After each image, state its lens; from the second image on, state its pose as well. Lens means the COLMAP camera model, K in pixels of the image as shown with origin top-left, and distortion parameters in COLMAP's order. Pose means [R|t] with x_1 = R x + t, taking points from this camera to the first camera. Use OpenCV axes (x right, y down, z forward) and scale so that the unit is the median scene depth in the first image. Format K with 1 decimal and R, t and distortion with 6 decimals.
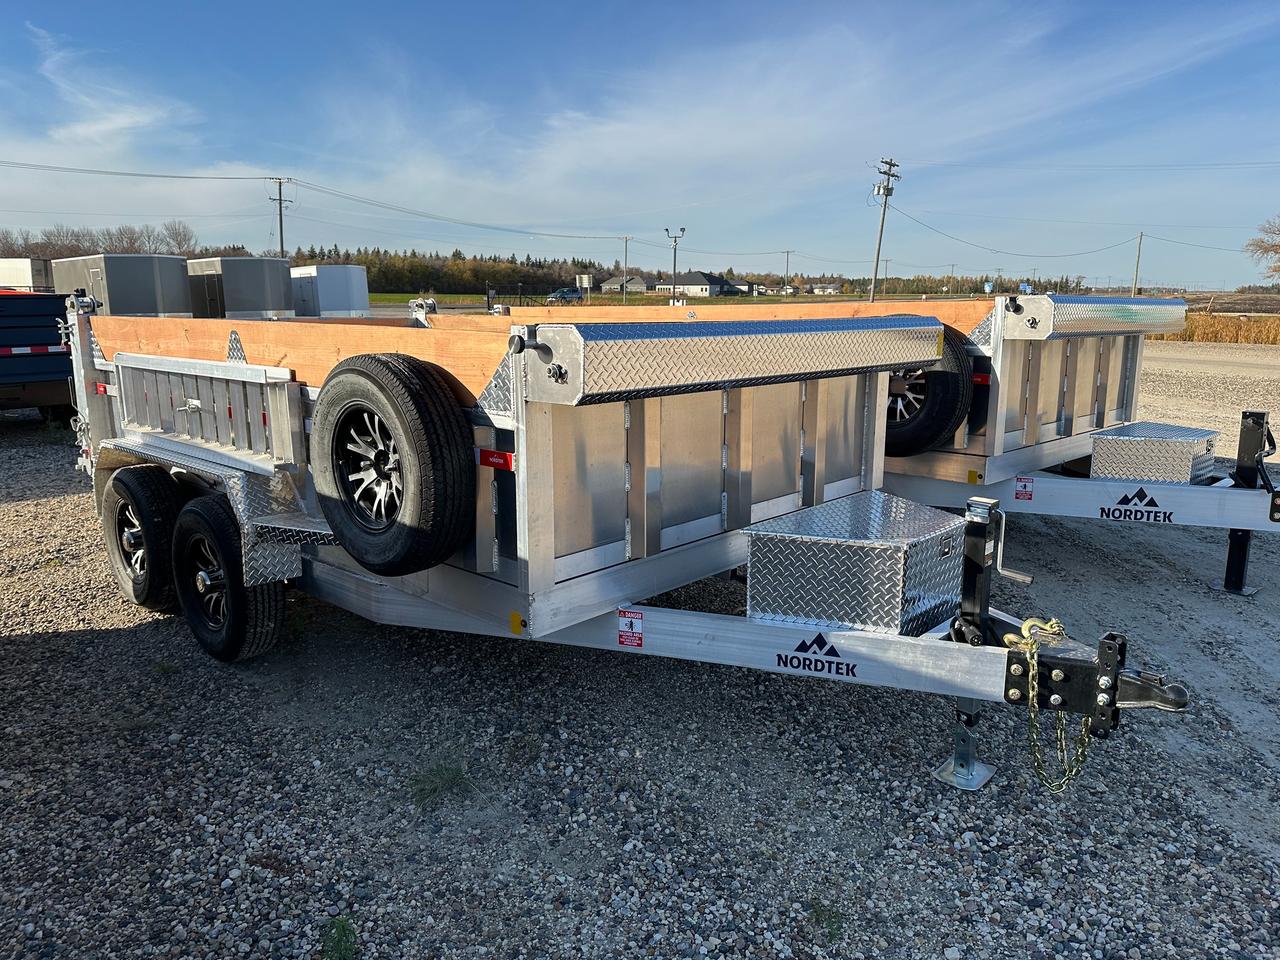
lens RADIAL K [[897.4, 0, 640.0], [0, 897.4, 480.0], [0, 0, 1]] dist [-0.001433, -0.004171]
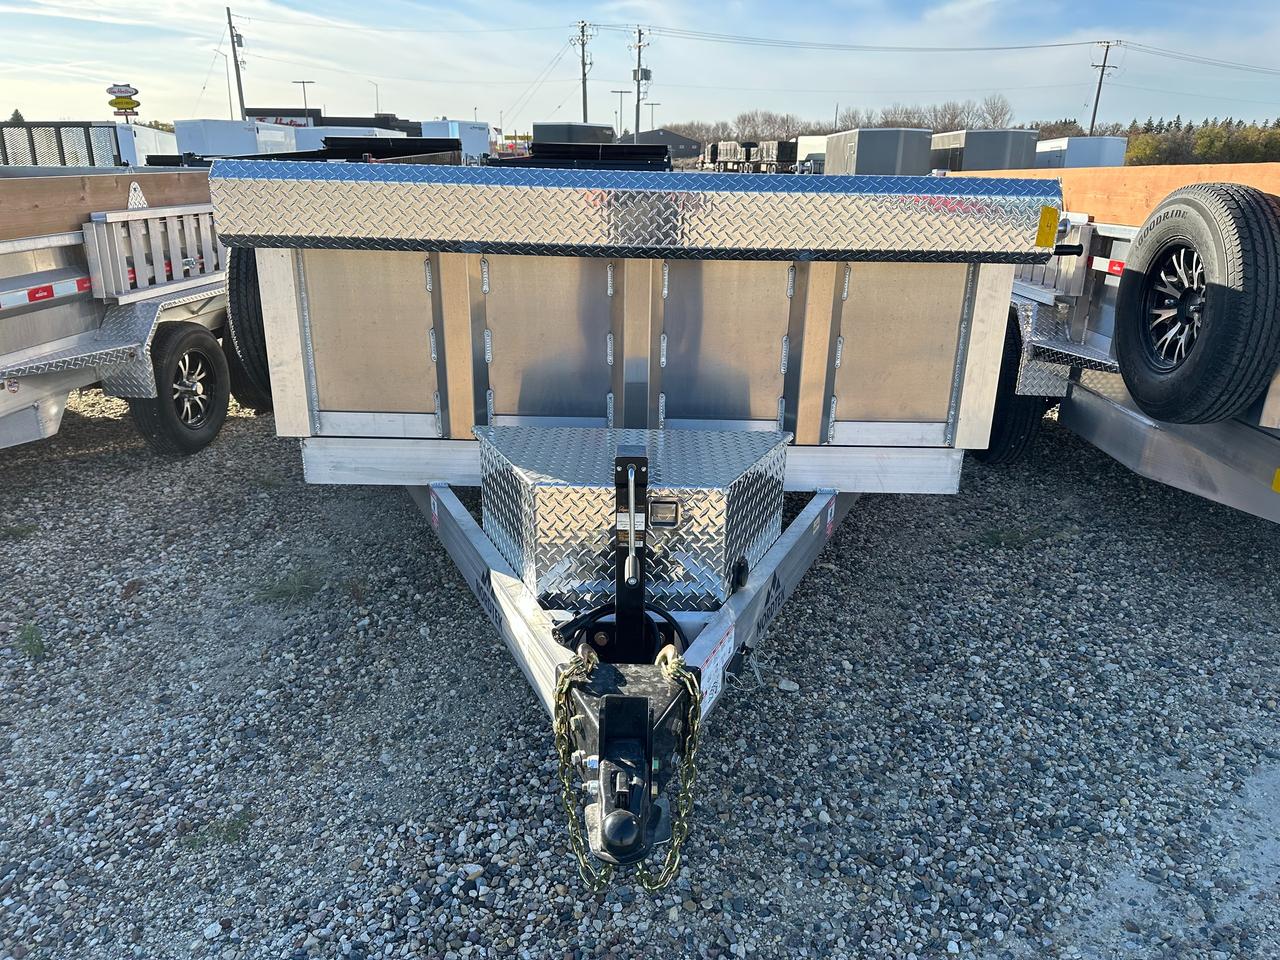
lens RADIAL K [[897.4, 0, 640.0], [0, 897.4, 480.0], [0, 0, 1]] dist [-0.001433, -0.004171]
pose [[0.684117, 0.247648, -0.686042, 0.739867], [-0.158998, 0.968608, 0.191096, -0.069895], [0.711831, -0.021652, 0.702017, 0.479841]]
